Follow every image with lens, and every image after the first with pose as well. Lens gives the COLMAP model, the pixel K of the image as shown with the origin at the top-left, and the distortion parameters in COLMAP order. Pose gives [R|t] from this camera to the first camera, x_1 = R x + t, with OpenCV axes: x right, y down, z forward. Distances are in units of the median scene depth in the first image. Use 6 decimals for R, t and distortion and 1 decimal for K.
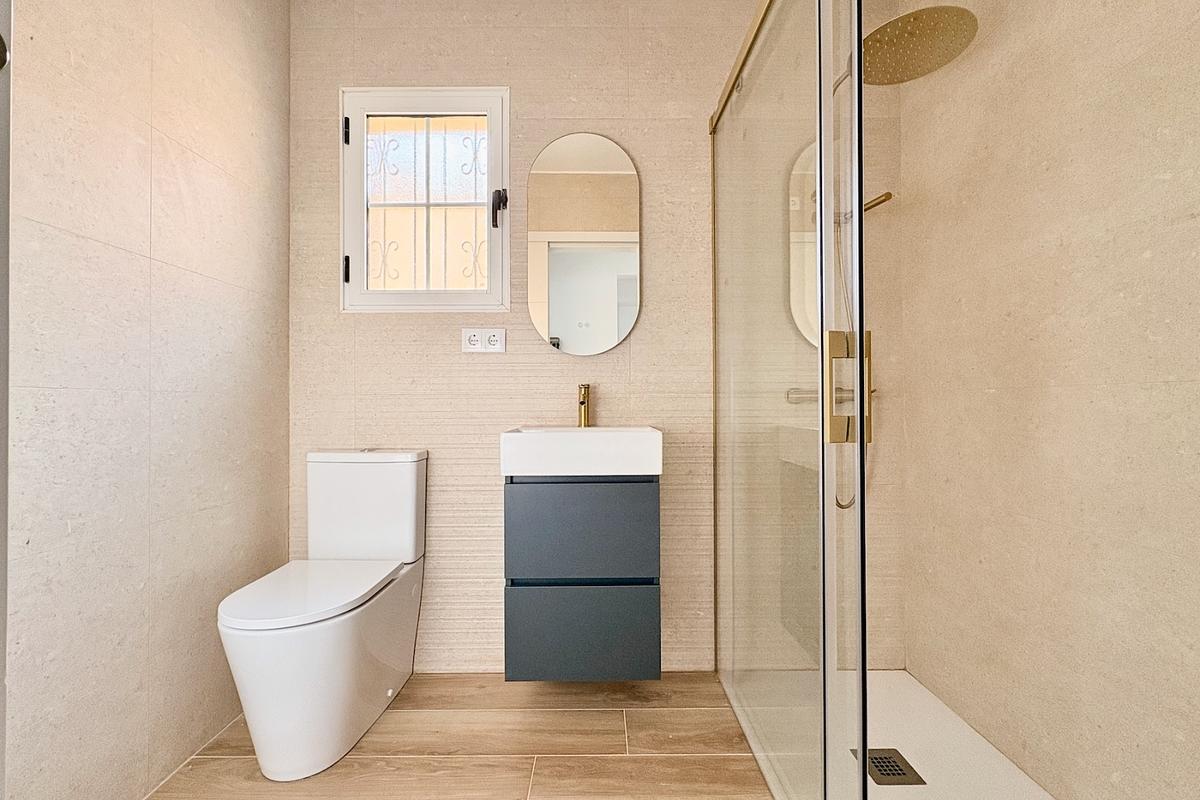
lens RADIAL K [[477.8, 0, 600.0], [0, 477.8, 400.0], [0, 0, 1]] dist [0.000409, 0.000041]
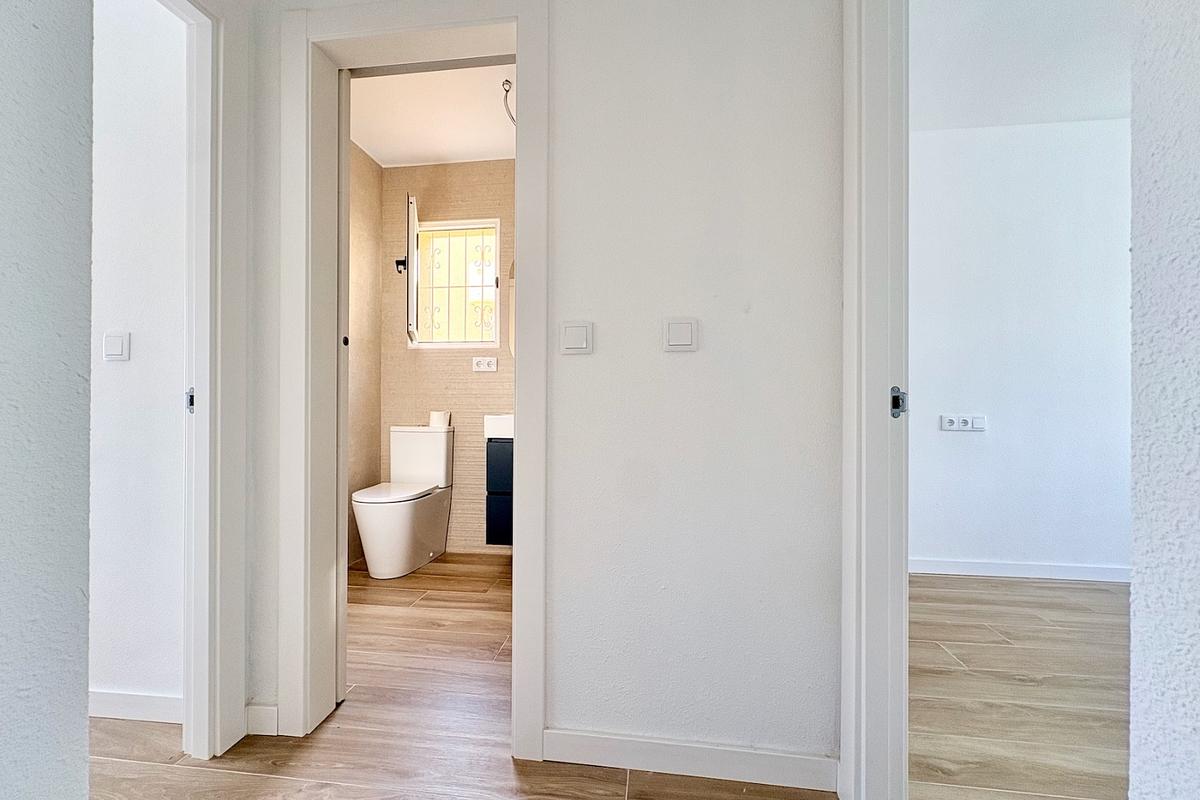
lens RADIAL K [[477.8, 0, 600.0], [0, 477.8, 400.0], [0, 0, 1]] dist [0.000409, 0.000041]
pose [[0.992211, 0.002968, -0.124530, 0.414480], [-0.003251, 0.999993, -0.002077, 0.008656], [0.124523, 0.002465, 0.992214, -0.718451]]
